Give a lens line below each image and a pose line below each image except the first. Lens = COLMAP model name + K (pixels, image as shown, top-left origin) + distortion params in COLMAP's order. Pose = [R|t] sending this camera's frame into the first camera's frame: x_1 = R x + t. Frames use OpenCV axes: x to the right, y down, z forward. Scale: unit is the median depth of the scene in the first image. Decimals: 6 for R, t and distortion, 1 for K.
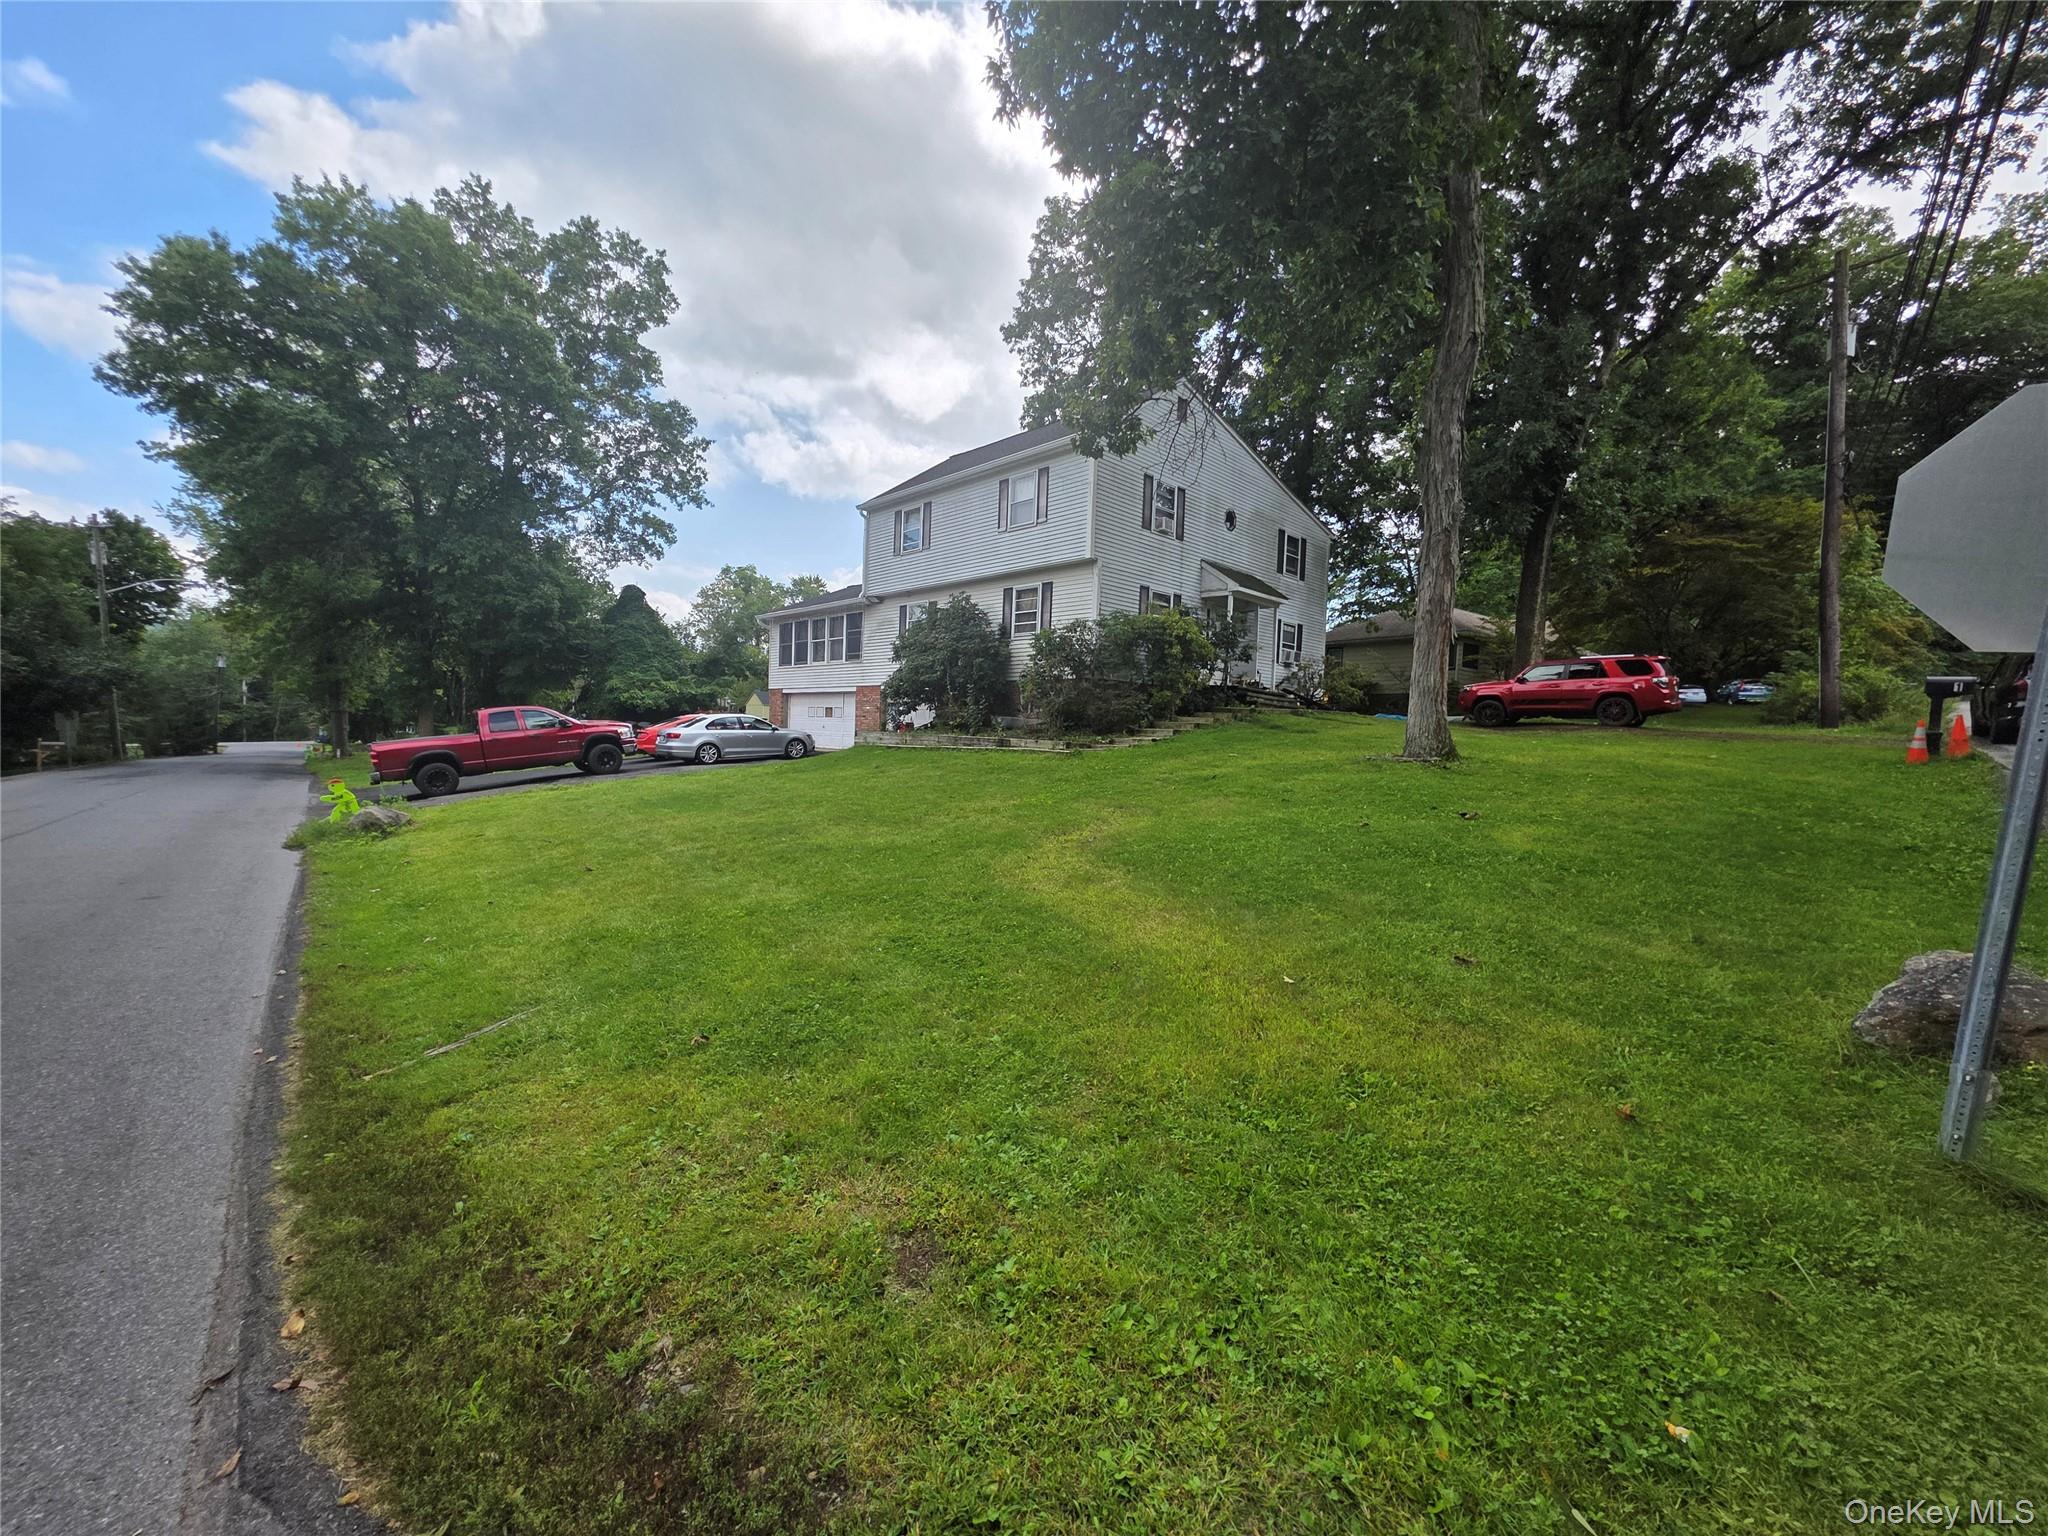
lens RADIAL K [[813.9, 0, 1033.3], [0, 813.9, 760.5], [0, 0, 1]] dist [-0.001725, -0.000058]
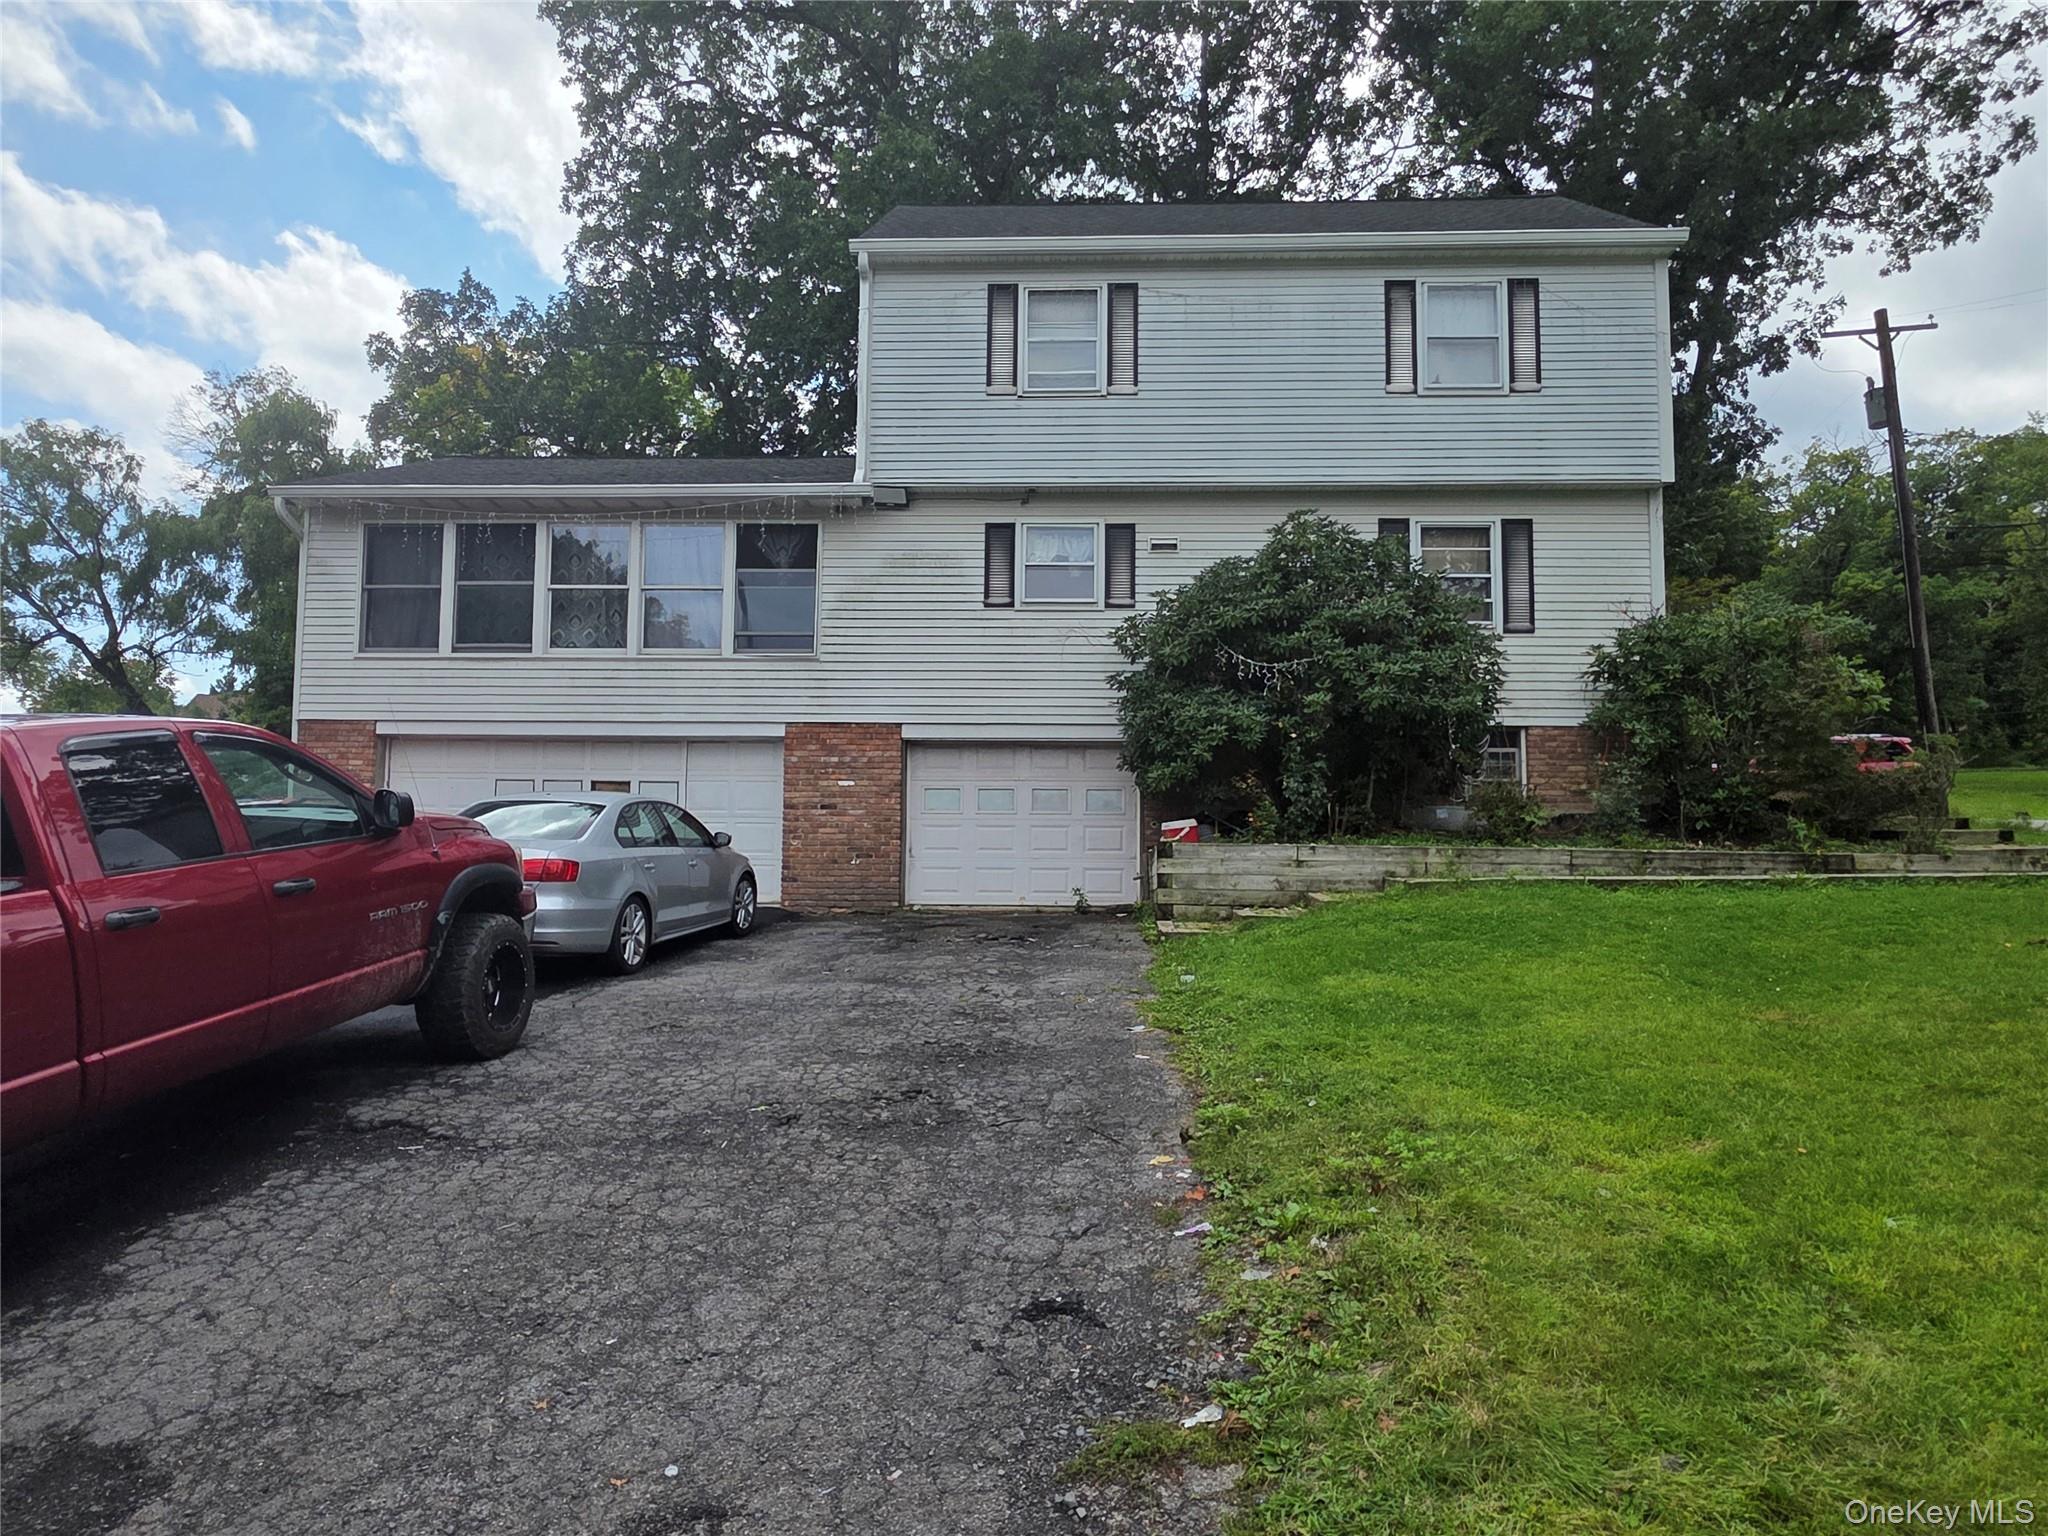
lens RADIAL K [[1267.4, 0, 1024.0], [0, 1267.4, 768.0], [0, 0, 1]] dist [-0.000846, -0.000392]
pose [[0.736772, 0.016259, 0.675946, -0.497561], [0.034925, 0.997461, -0.062060, -0.030841], [-0.675239, 0.069331, 0.734334, 0.490330]]
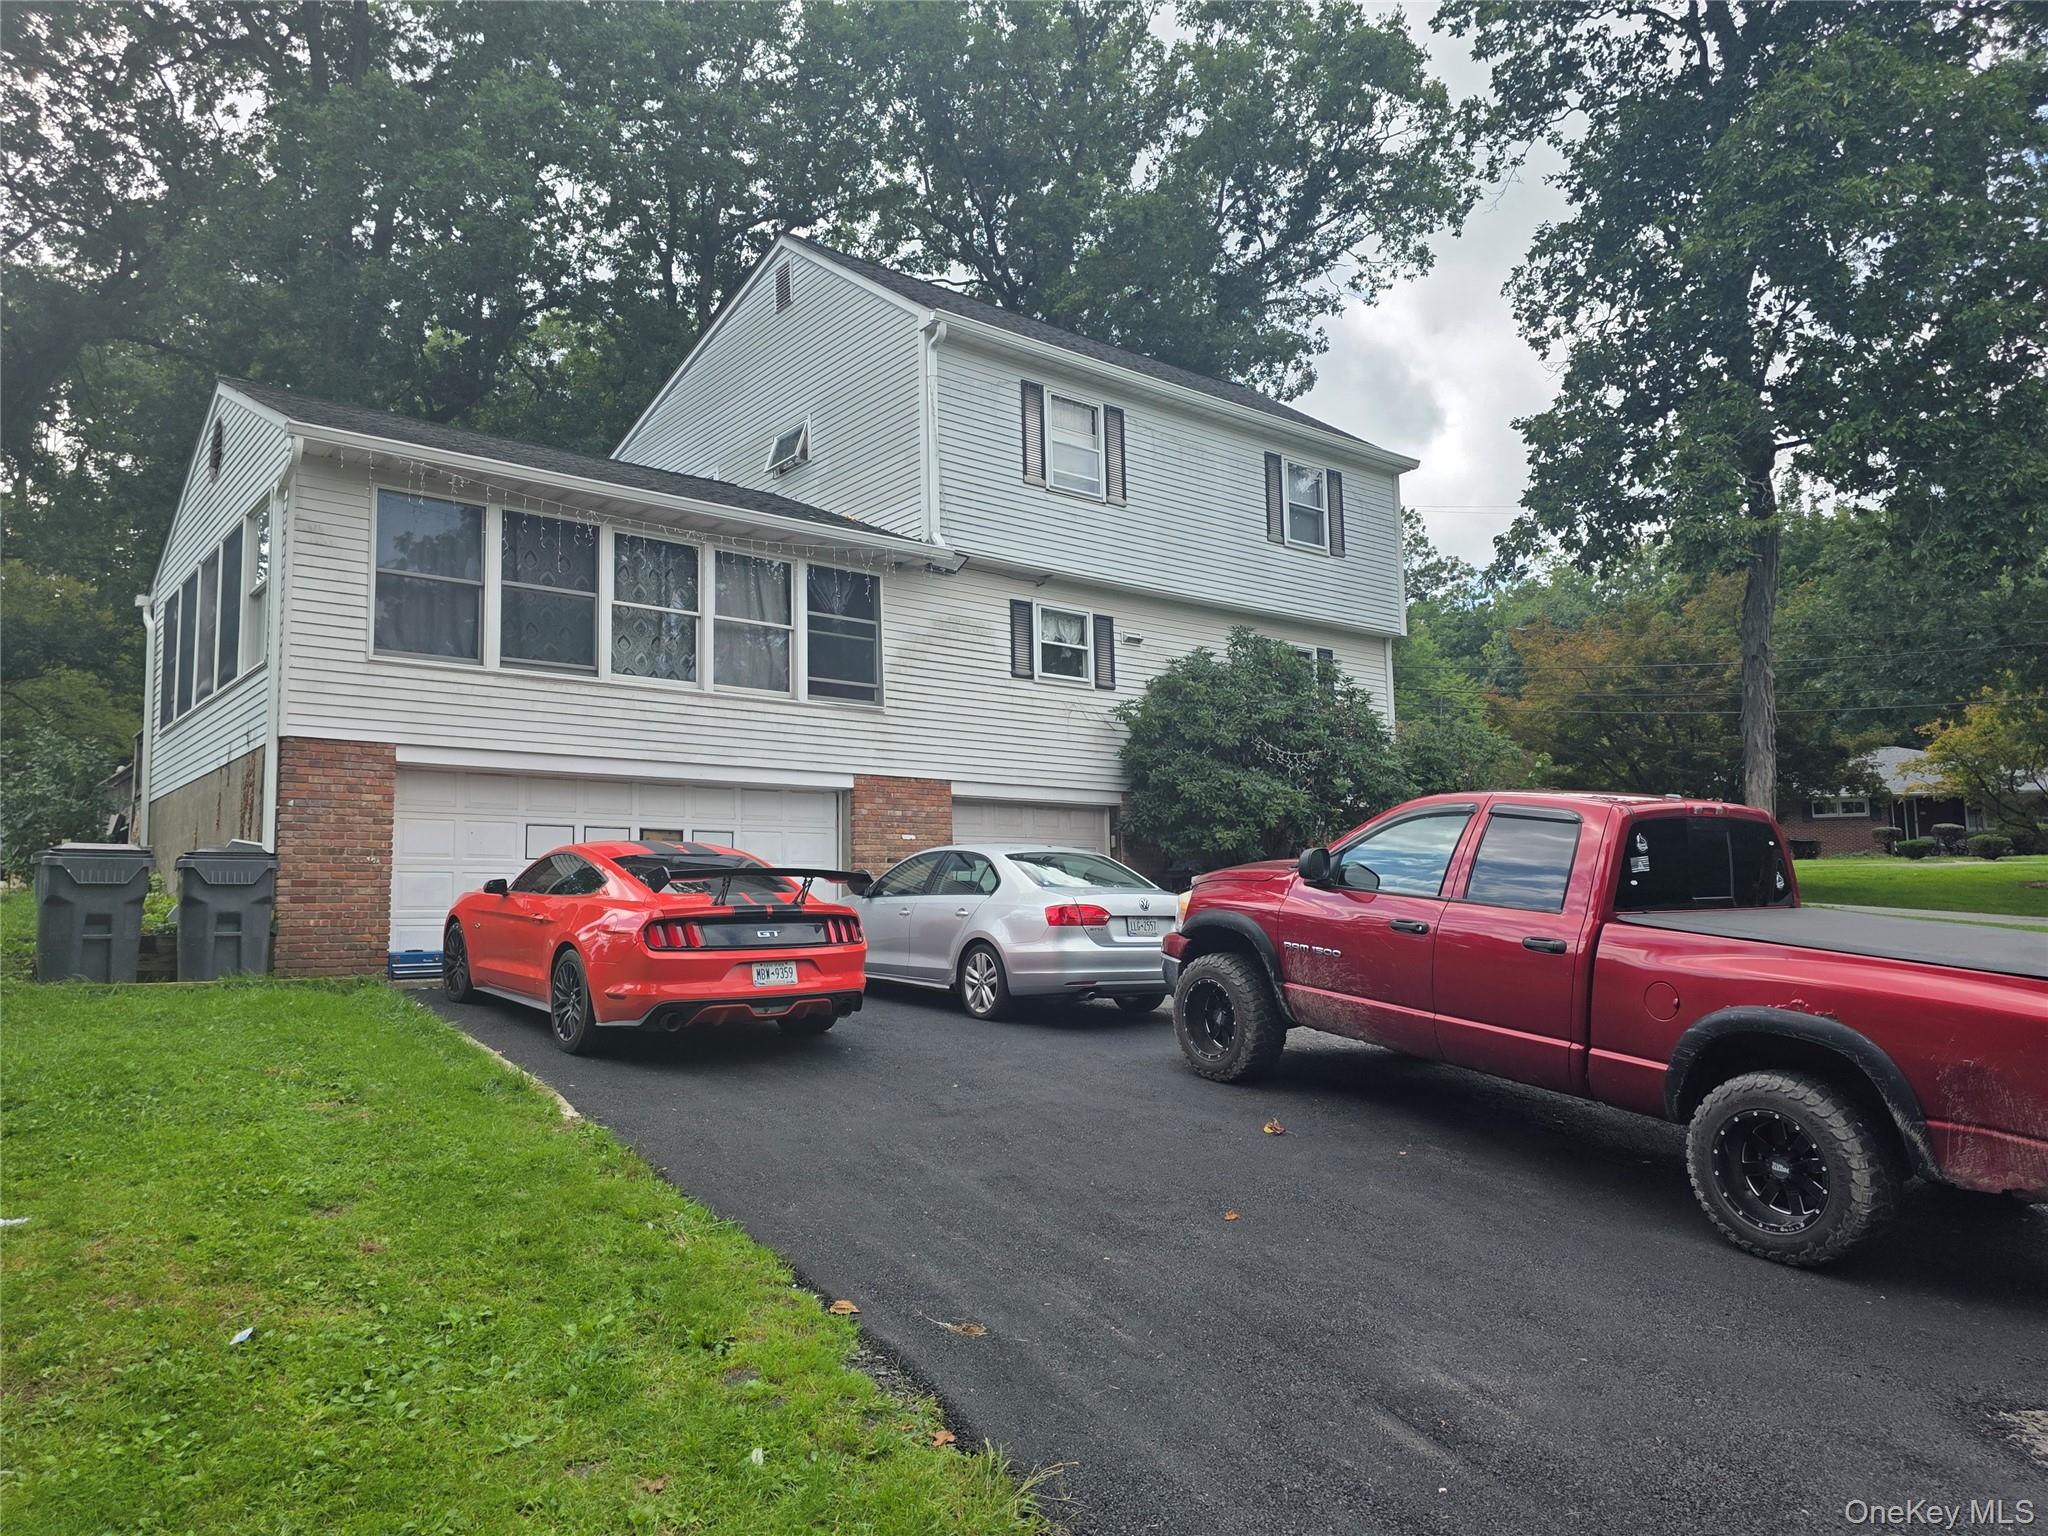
lens RADIAL K [[1443.3, 0, 1024.0], [0, 1443.3, 768.0], [0, 0, 1]] dist [0.099443, 0.000068]
pose [[0.096440, 0.069446, 0.992913, -0.799524], [0.041410, 0.996419, -0.073714, -0.042416], [-0.994477, 0.048226, 0.093219, 0.826669]]
